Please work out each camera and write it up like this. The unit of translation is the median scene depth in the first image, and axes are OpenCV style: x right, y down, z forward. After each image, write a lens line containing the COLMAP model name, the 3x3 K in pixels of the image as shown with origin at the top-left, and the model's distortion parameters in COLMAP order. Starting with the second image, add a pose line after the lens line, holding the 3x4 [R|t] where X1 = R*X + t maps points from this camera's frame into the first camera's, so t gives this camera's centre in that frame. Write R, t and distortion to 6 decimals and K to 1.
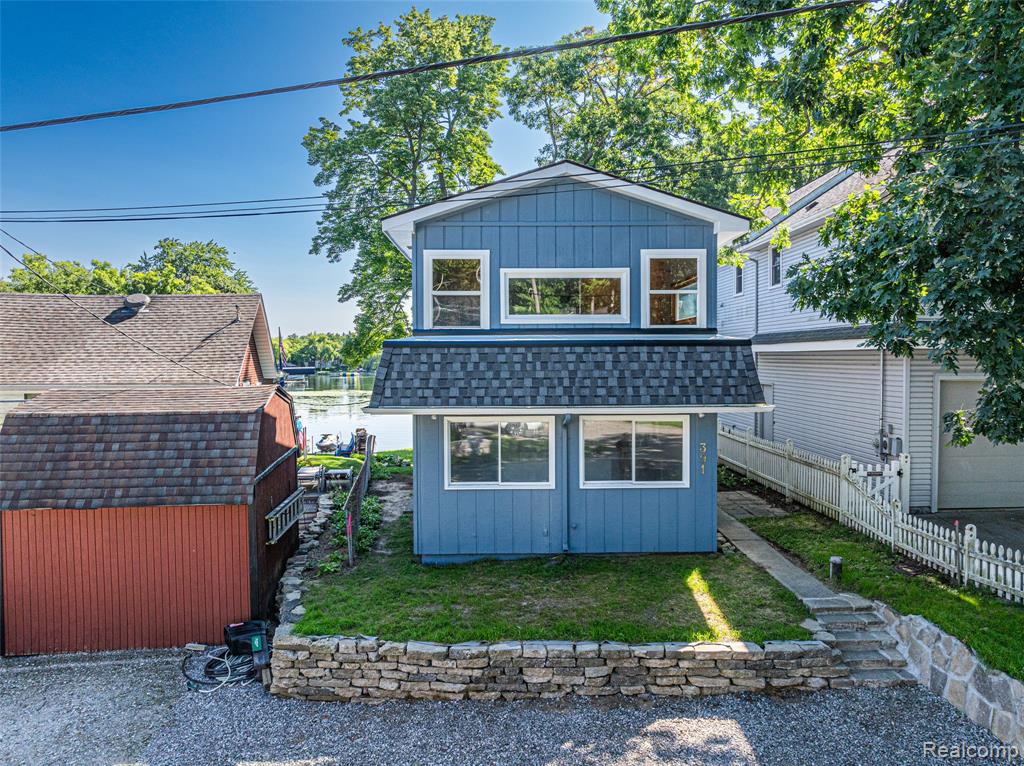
lens RADIAL K [[729.9, 0, 507.7], [0, 729.9, 379.5], [0, 0, 1]] dist [-0.040858, -0.002066]
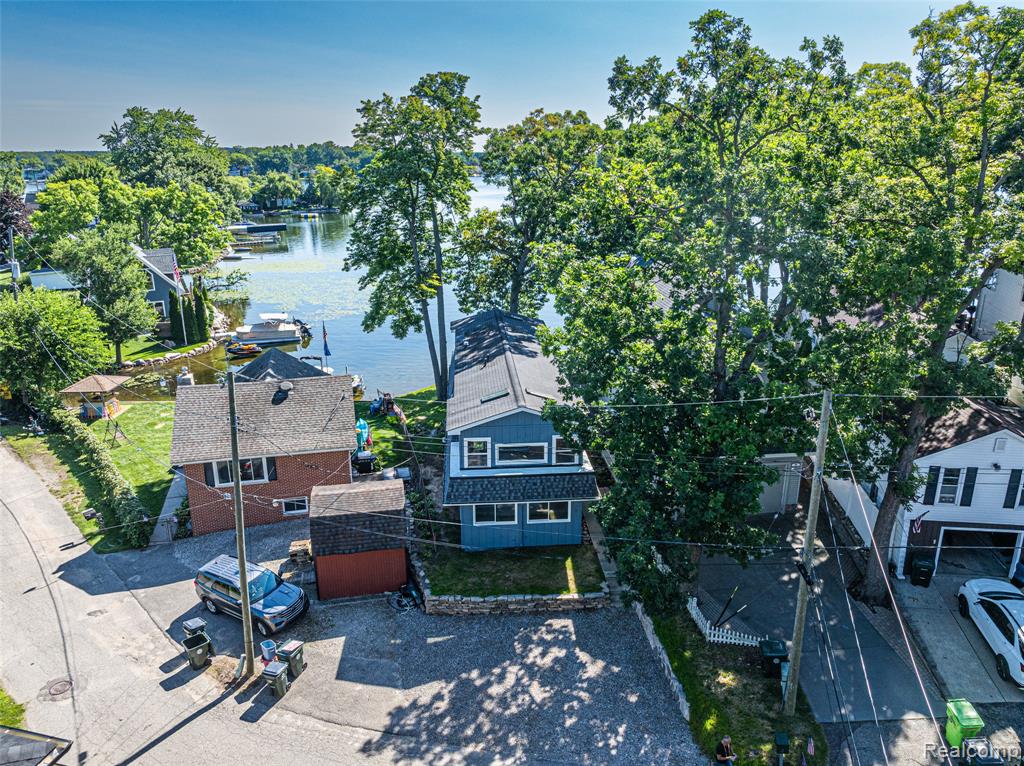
lens RADIAL K [[729.9, 0, 510.4], [0, 729.9, 380.2], [0, 0, 1]] dist [-0.040858, -0.002066]
pose [[0.997941, -0.017146, 0.061803, -0.118481], [0.000261, 0.964681, 0.263421, -1.110841], [-0.064136, -0.262862, 0.962699, -1.446305]]
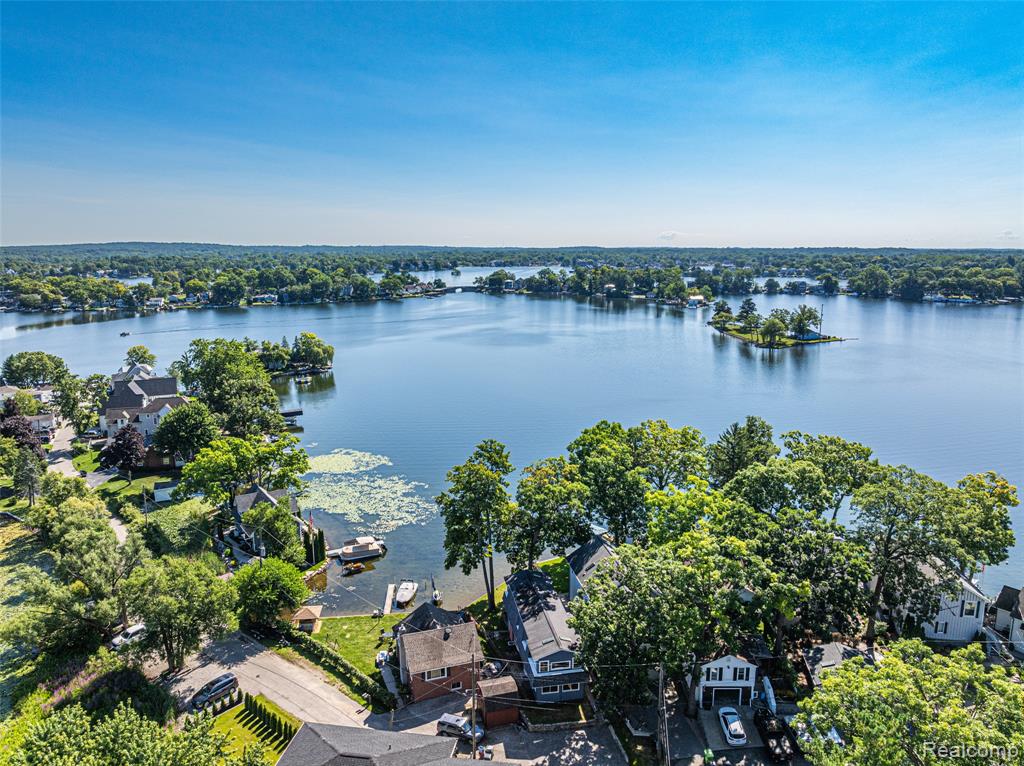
lens RADIAL K [[729.9, 0, 512.9], [0, 729.9, 391.0], [0, 0, 1]] dist [-0.040858, -0.002066]
pose [[0.986731, -0.033045, 0.158968, -1.401454], [0.006903, 0.986723, 0.162268, -3.898054], [-0.162219, -0.159017, 0.973858, -5.251103]]
